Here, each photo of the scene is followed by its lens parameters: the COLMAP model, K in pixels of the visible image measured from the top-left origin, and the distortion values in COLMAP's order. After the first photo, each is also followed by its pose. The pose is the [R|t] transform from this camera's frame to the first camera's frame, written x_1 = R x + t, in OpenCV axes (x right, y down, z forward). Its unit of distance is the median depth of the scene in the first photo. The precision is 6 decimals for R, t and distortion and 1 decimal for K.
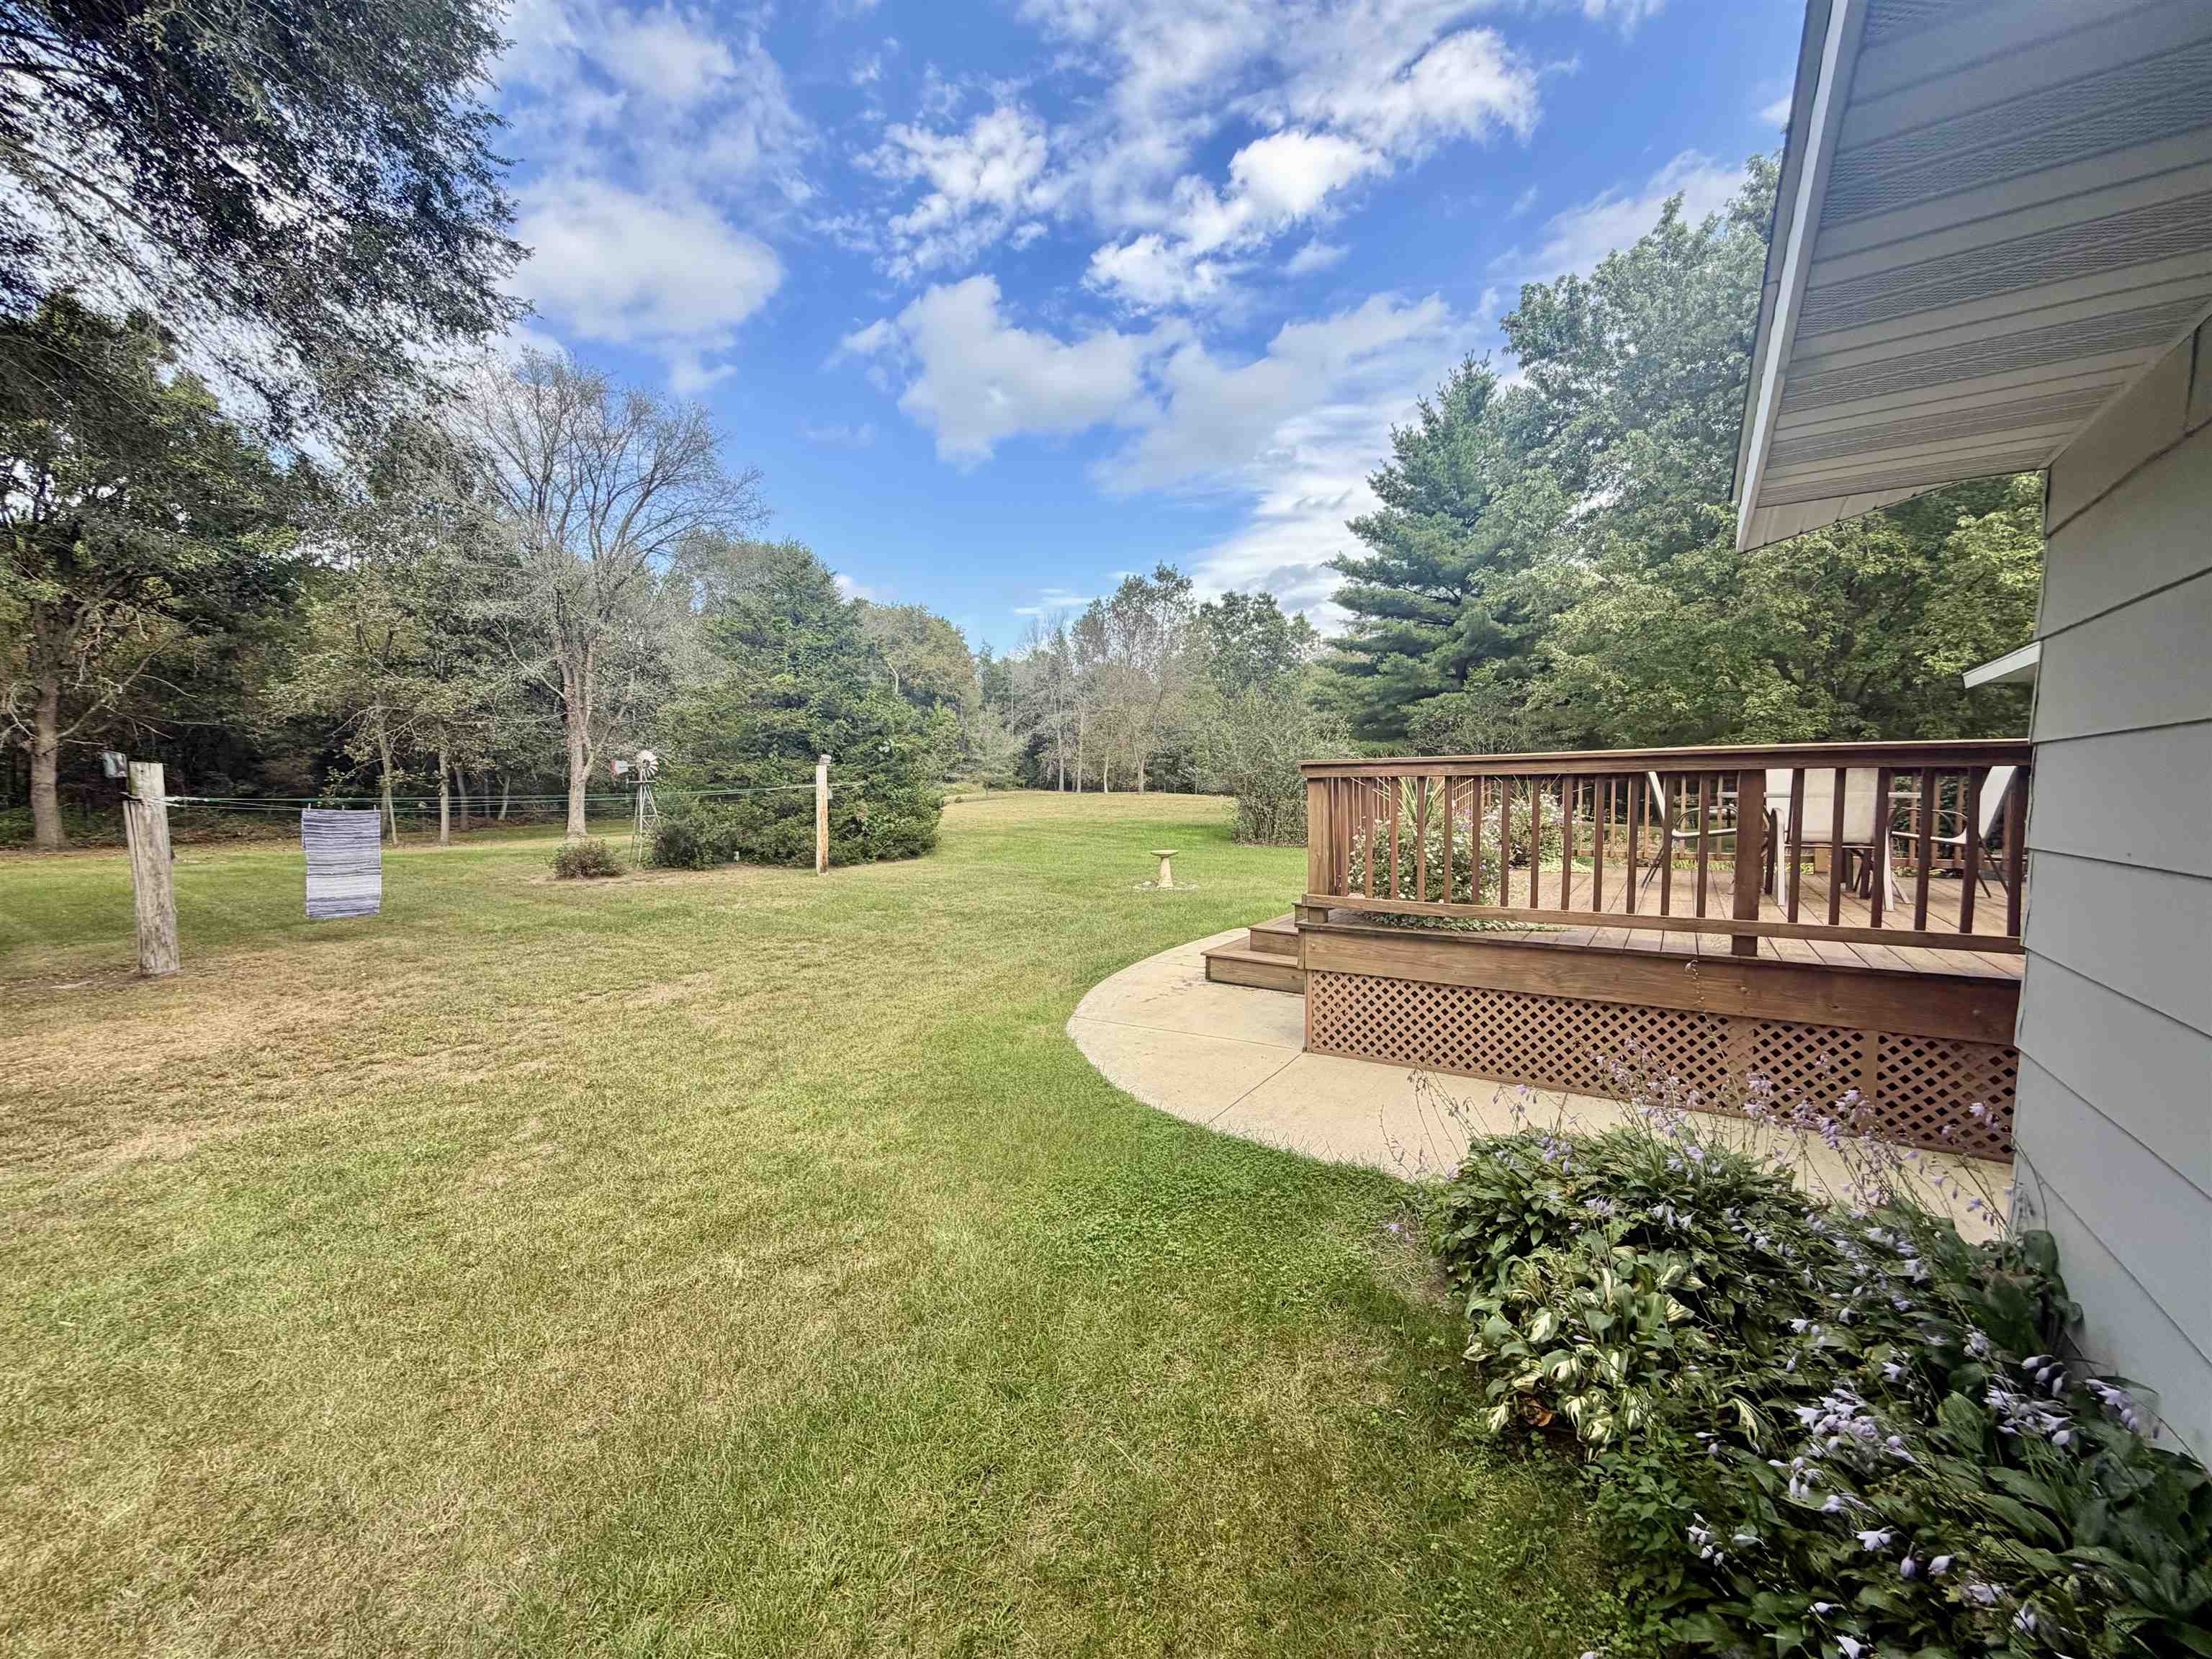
lens RADIAL K [[890.2, 0, 1105.2], [0, 890.2, 837.6], [0, 0, 1]] dist [-0.000268, 0.000262]
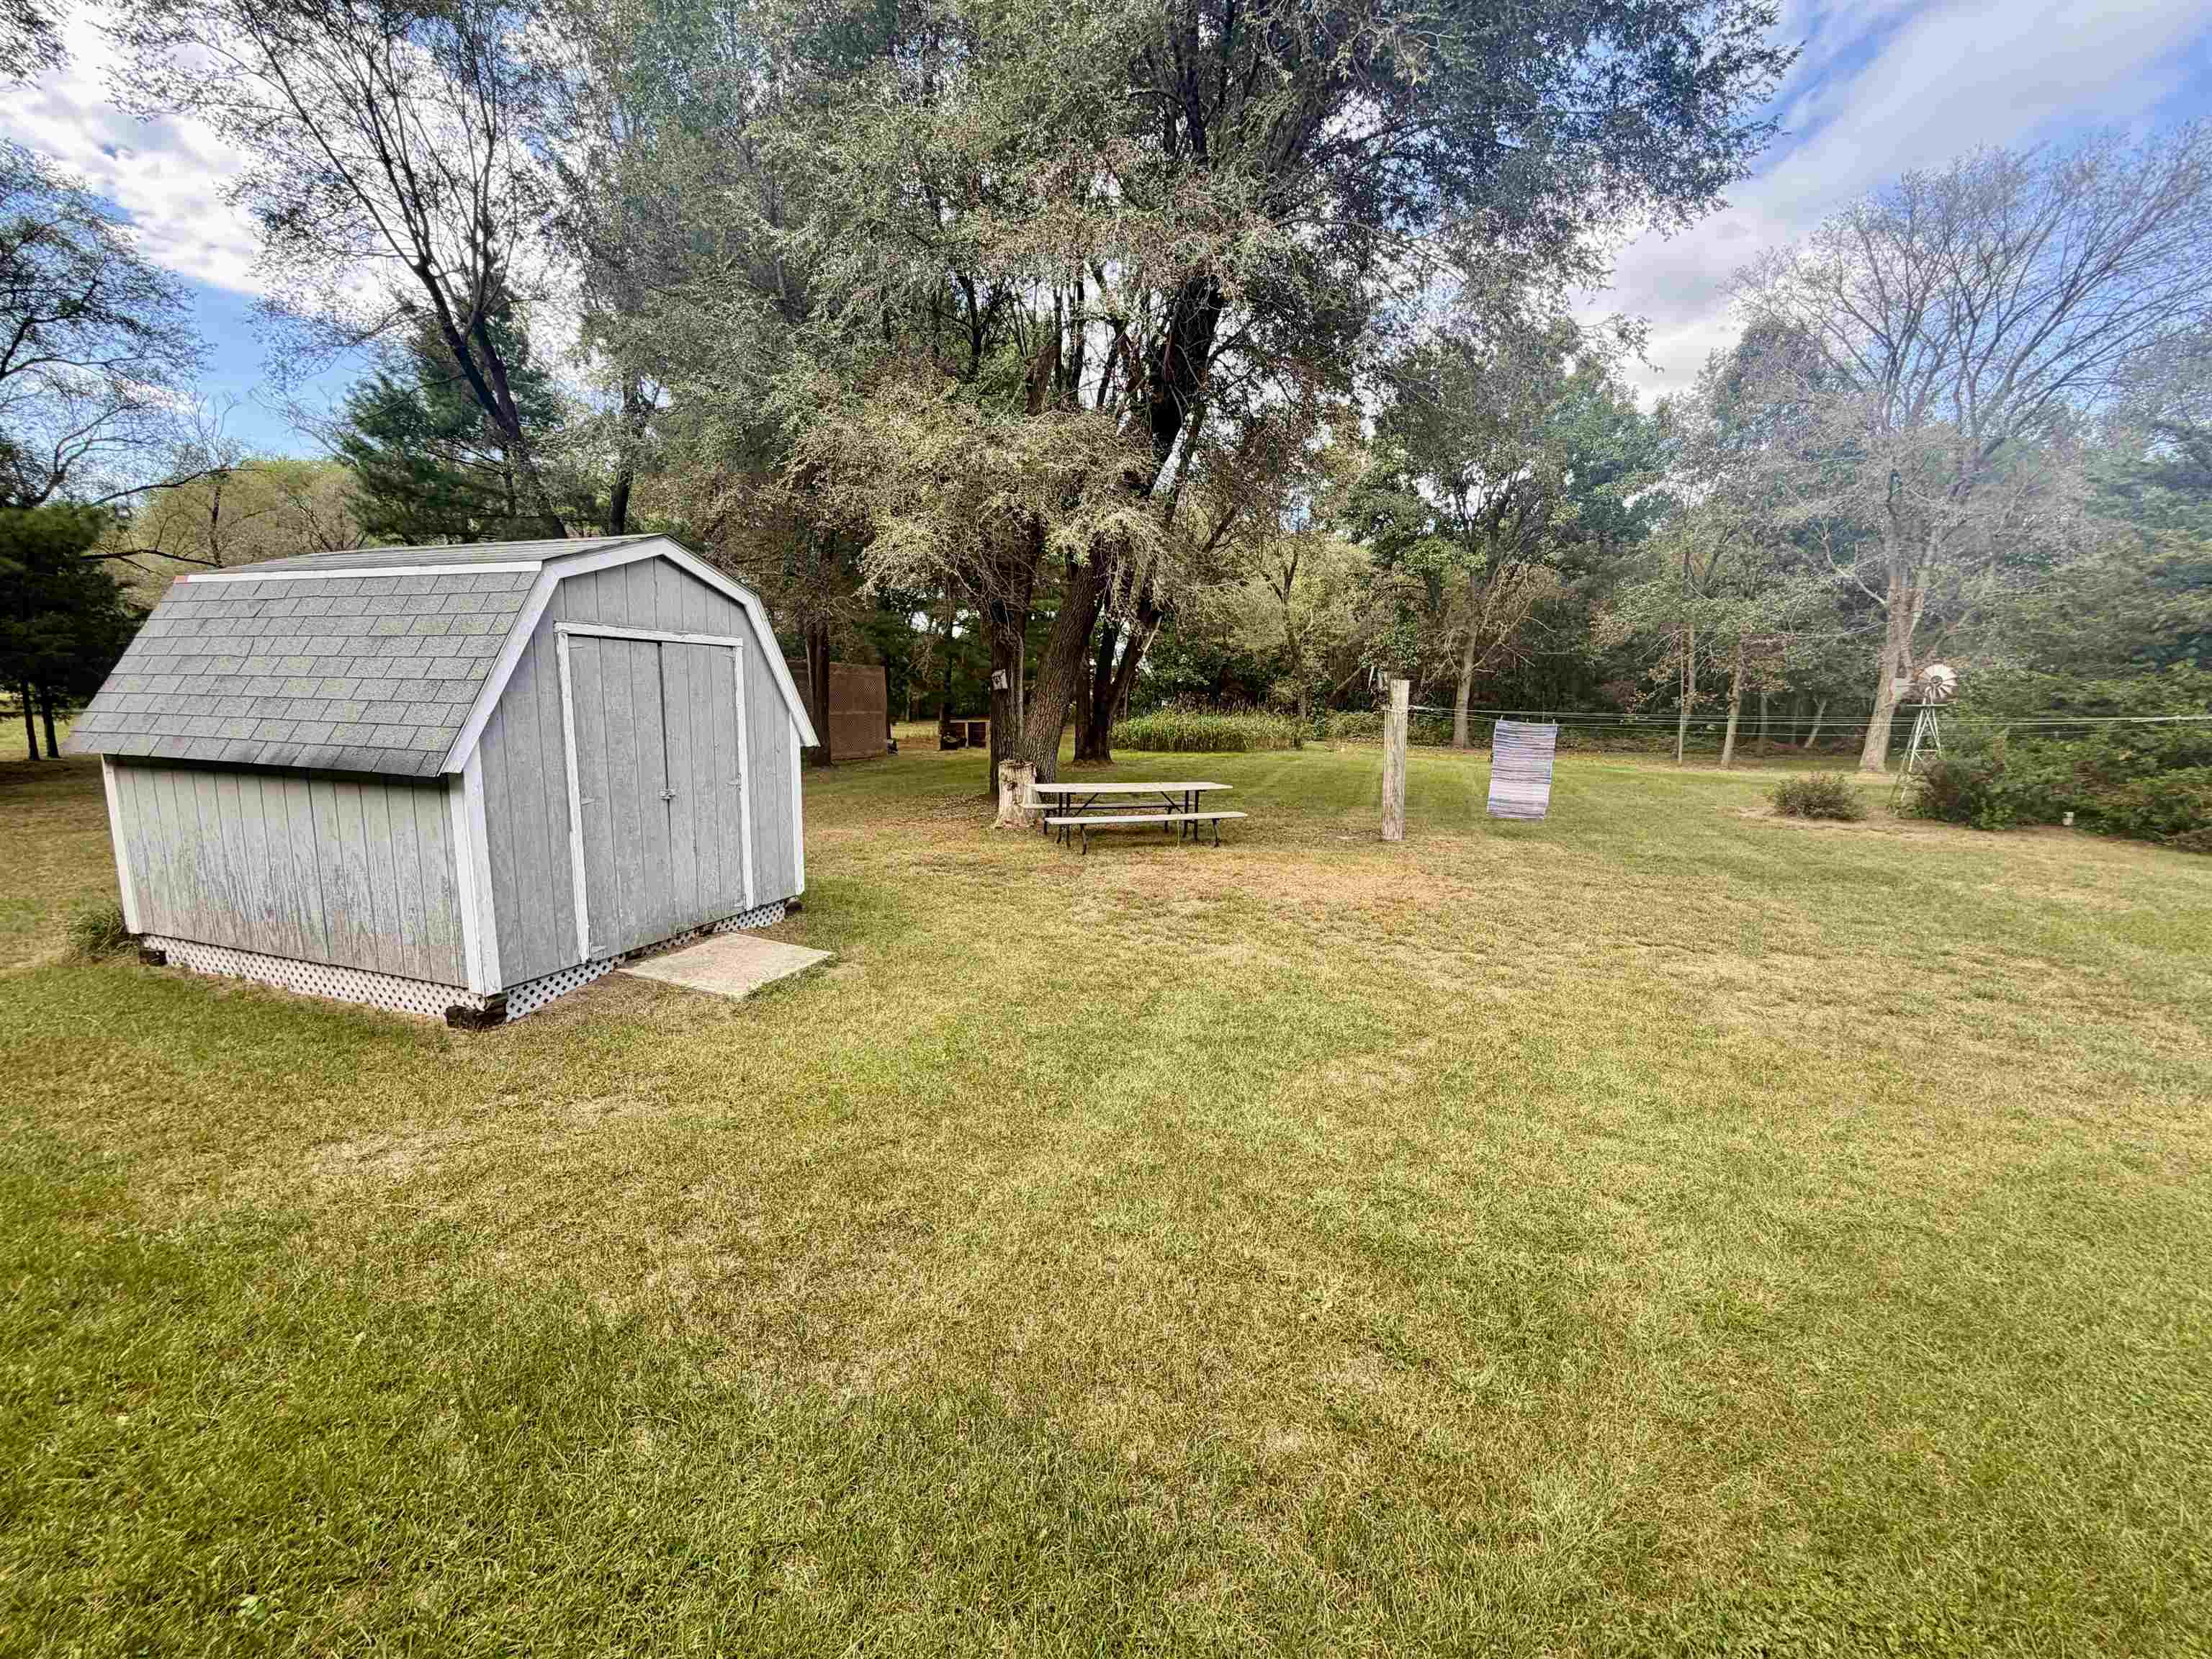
lens RADIAL K [[890.2, 0, 1106.9], [0, 890.2, 821.2], [0, 0, 1]] dist [-0.000268, 0.000262]
pose [[0.252129, 0.141364, -0.957312, 0.084970], [-0.079882, 0.988936, 0.124995, -0.006021], [0.964391, 0.044957, 0.260632, 0.217916]]
